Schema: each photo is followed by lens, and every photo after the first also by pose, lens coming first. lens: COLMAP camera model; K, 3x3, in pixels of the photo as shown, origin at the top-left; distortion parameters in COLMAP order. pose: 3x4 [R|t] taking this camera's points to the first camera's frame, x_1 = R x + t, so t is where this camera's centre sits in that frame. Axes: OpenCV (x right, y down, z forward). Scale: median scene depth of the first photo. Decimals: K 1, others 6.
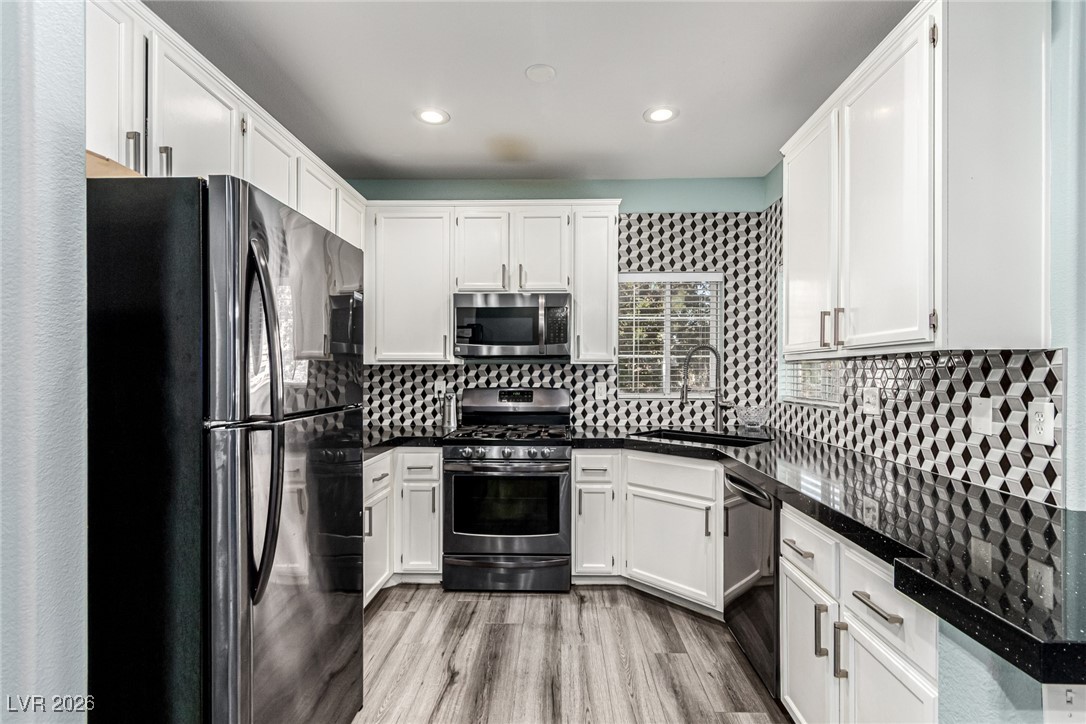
lens RADIAL K [[506.1, 0, 546.3], [0, 506.1, 372.5], [0, 0, 1]] dist [-0.000508, -0.000234]
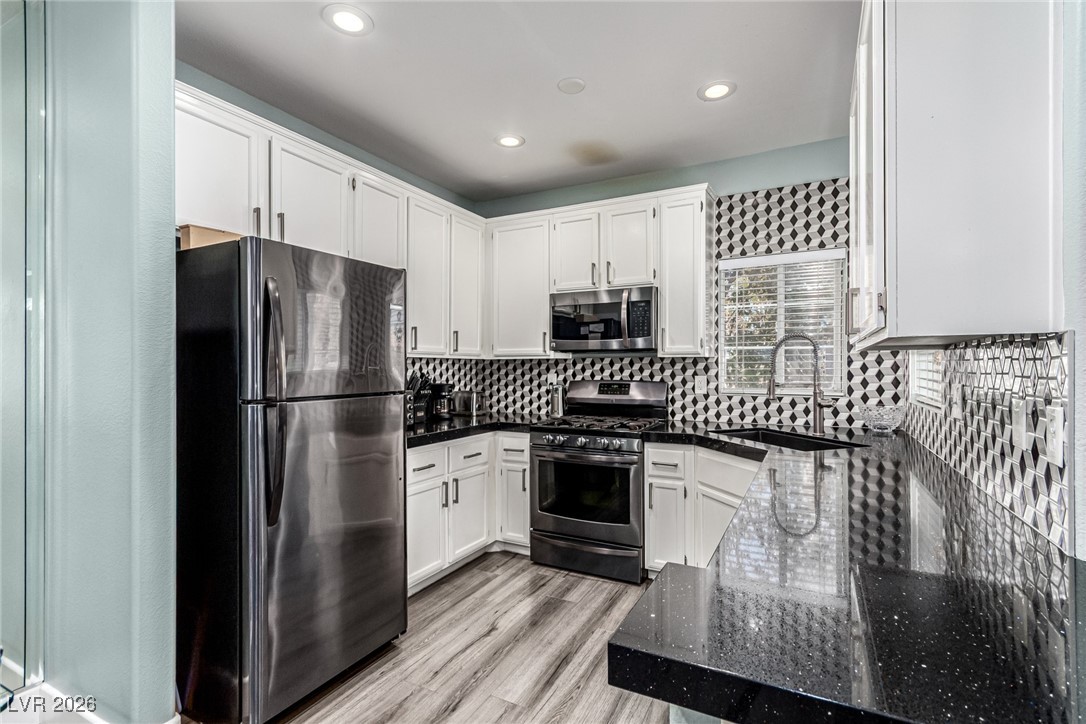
lens RADIAL K [[507.0, 0, 546.7], [0, 507.0, 363.2], [0, 0, 1]] dist [0.002547, 0.000424]
pose [[0.897286, -0.005201, -0.441419, 0.291872], [0.003437, 0.999983, -0.004795, -0.000883], [0.441436, 0.002786, 0.897288, 0.012905]]
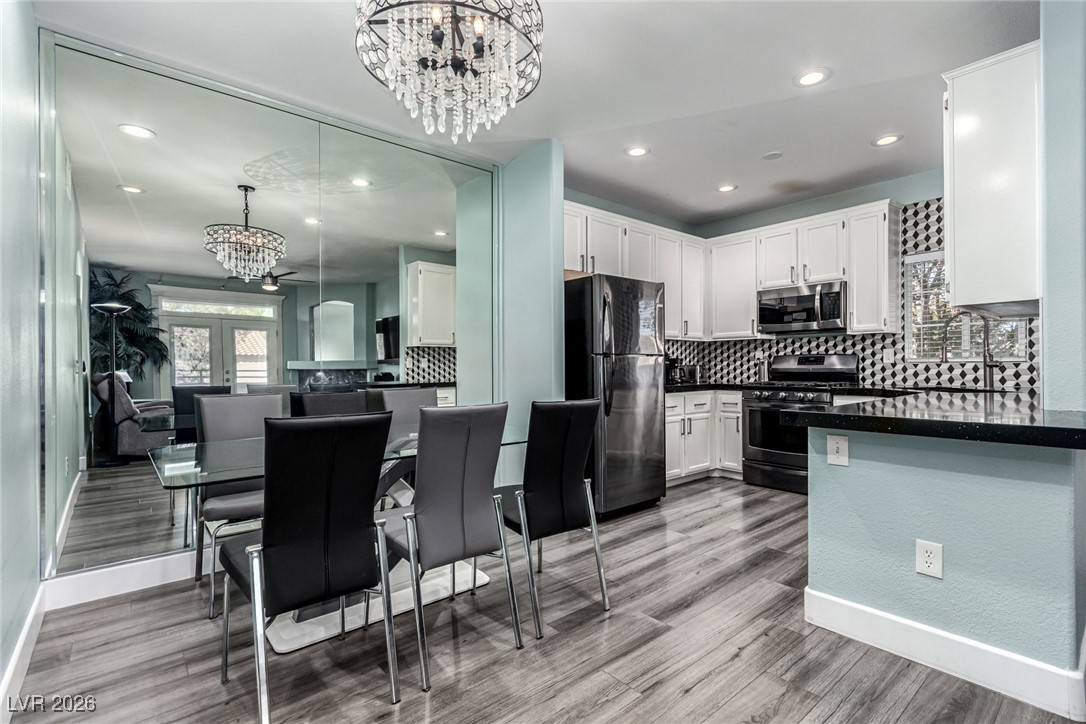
lens RADIAL K [[497.1, 0, 547.4], [0, 497.1, 360.6], [0, 0, 1]] dist [0.023495, 0.000255]
pose [[0.660499, -0.010338, -0.750756, 0.508021], [0.005405, 0.999945, -0.009014, 0.058354], [0.750808, 0.001896, 0.660518, -0.432716]]
